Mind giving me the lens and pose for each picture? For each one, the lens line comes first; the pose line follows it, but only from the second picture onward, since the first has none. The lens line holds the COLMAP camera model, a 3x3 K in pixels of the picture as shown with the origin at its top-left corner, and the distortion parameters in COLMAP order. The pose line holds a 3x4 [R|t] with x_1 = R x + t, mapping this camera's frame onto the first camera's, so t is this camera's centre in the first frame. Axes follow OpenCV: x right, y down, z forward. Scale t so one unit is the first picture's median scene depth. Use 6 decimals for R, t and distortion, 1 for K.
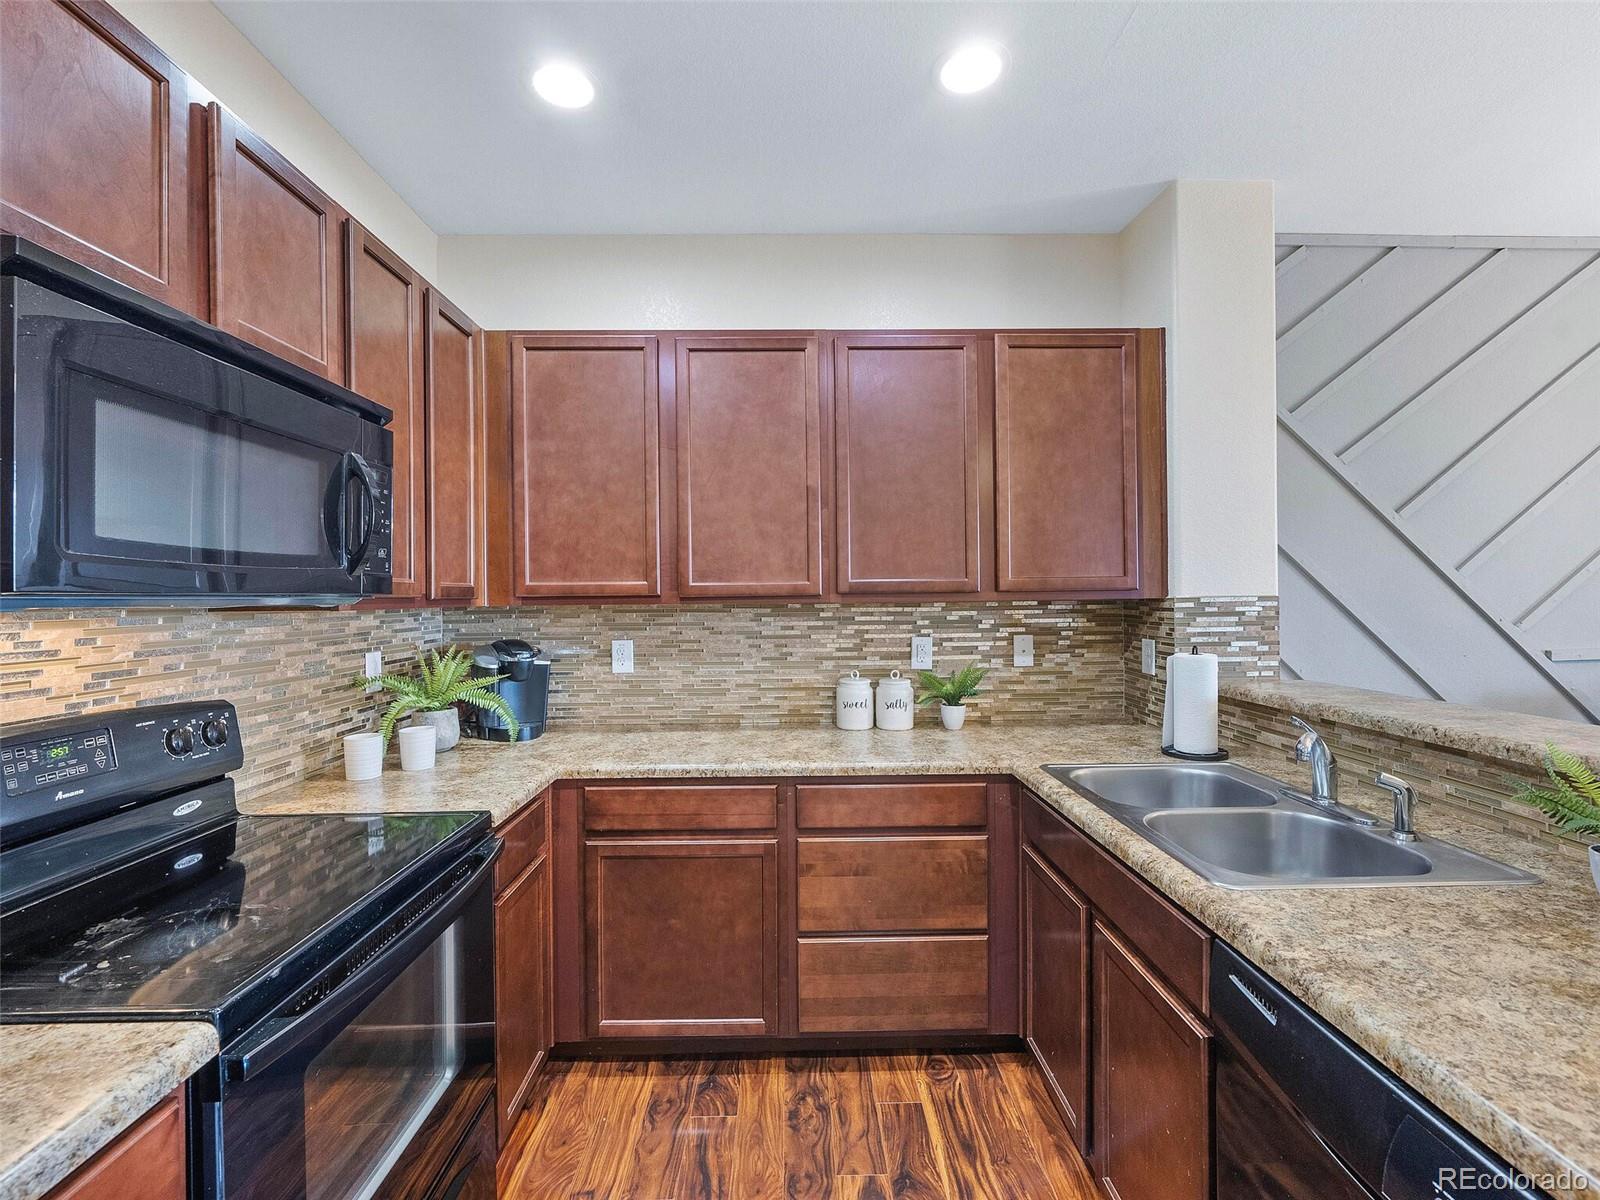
lens RADIAL K [[698.4, 0, 801.8], [0, 698.4, 597.6], [0, 0, 1]] dist [-0.005123, 0.000362]
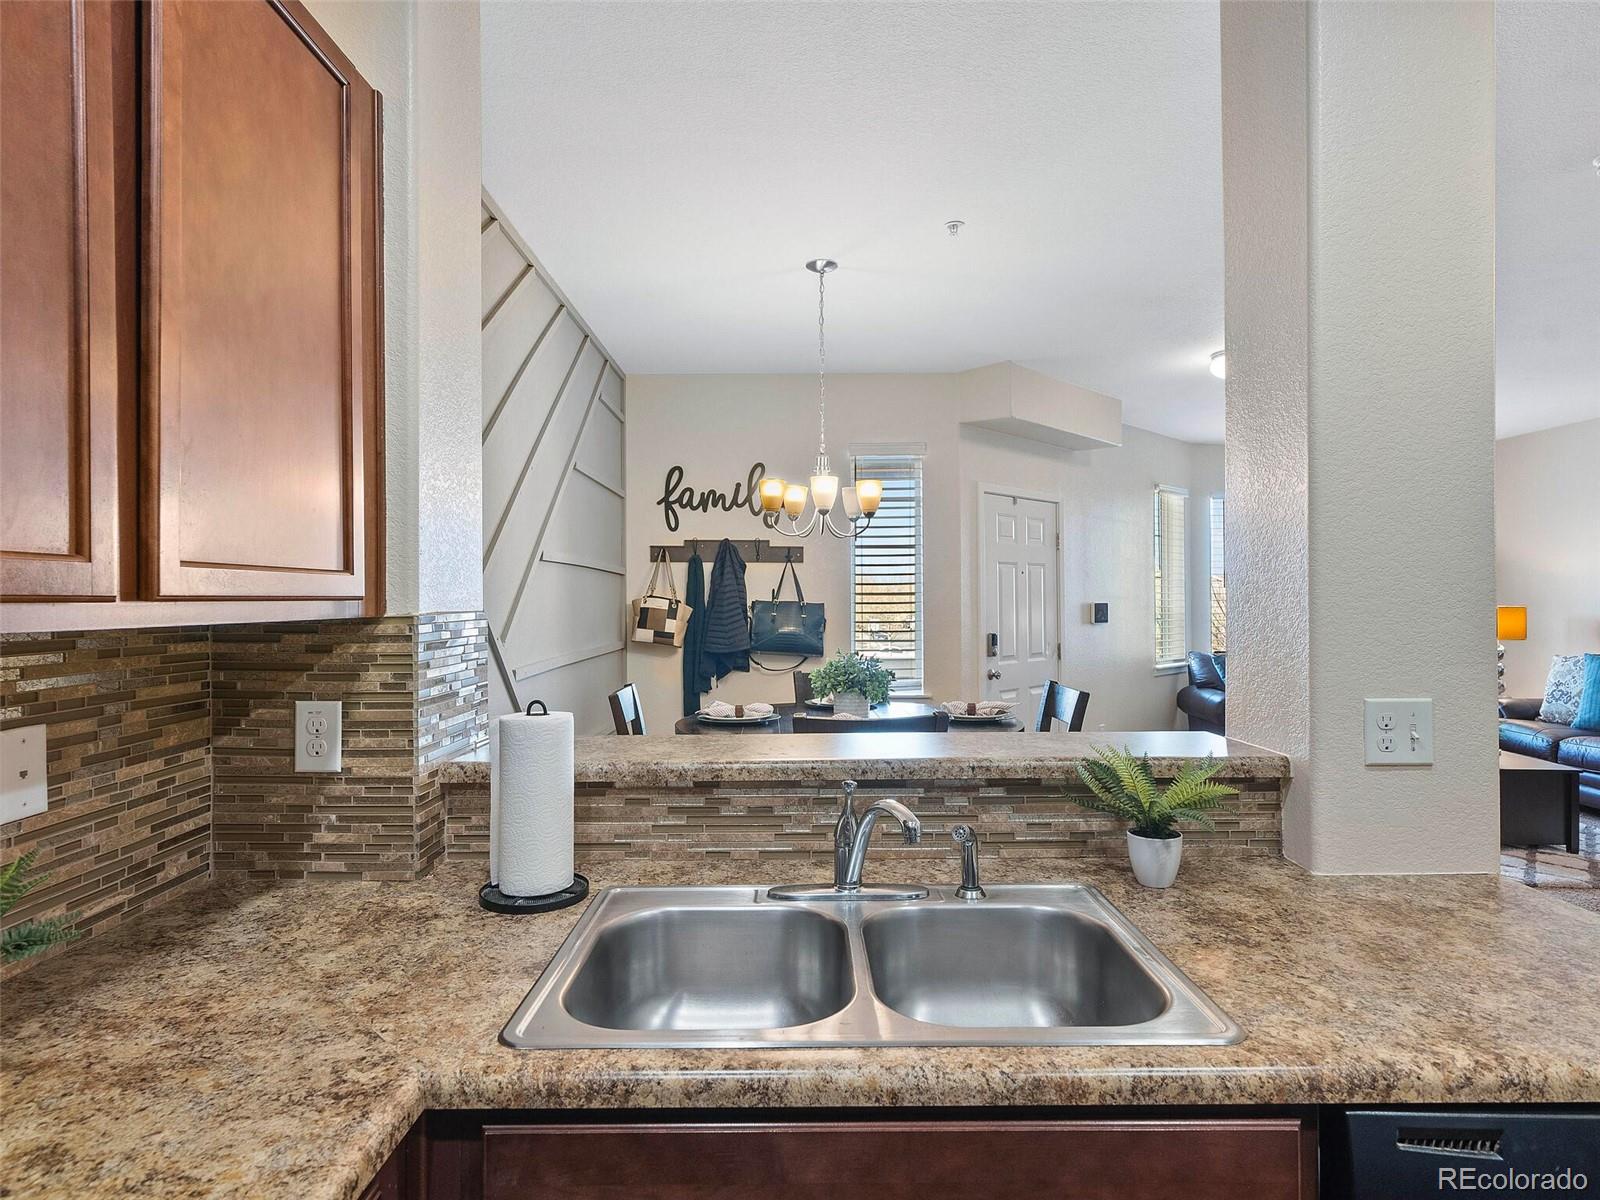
lens RADIAL K [[897.2, 0, 796.2], [0, 897.2, 599.3], [0, 0, 1]] dist [0.001467, -0.000834]
pose [[0.021940, 0.009405, 0.999715, -0.136673], [0.007881, 0.999923, -0.009580, -0.003315], [-0.999728, 0.008089, 0.021864, 0.691506]]
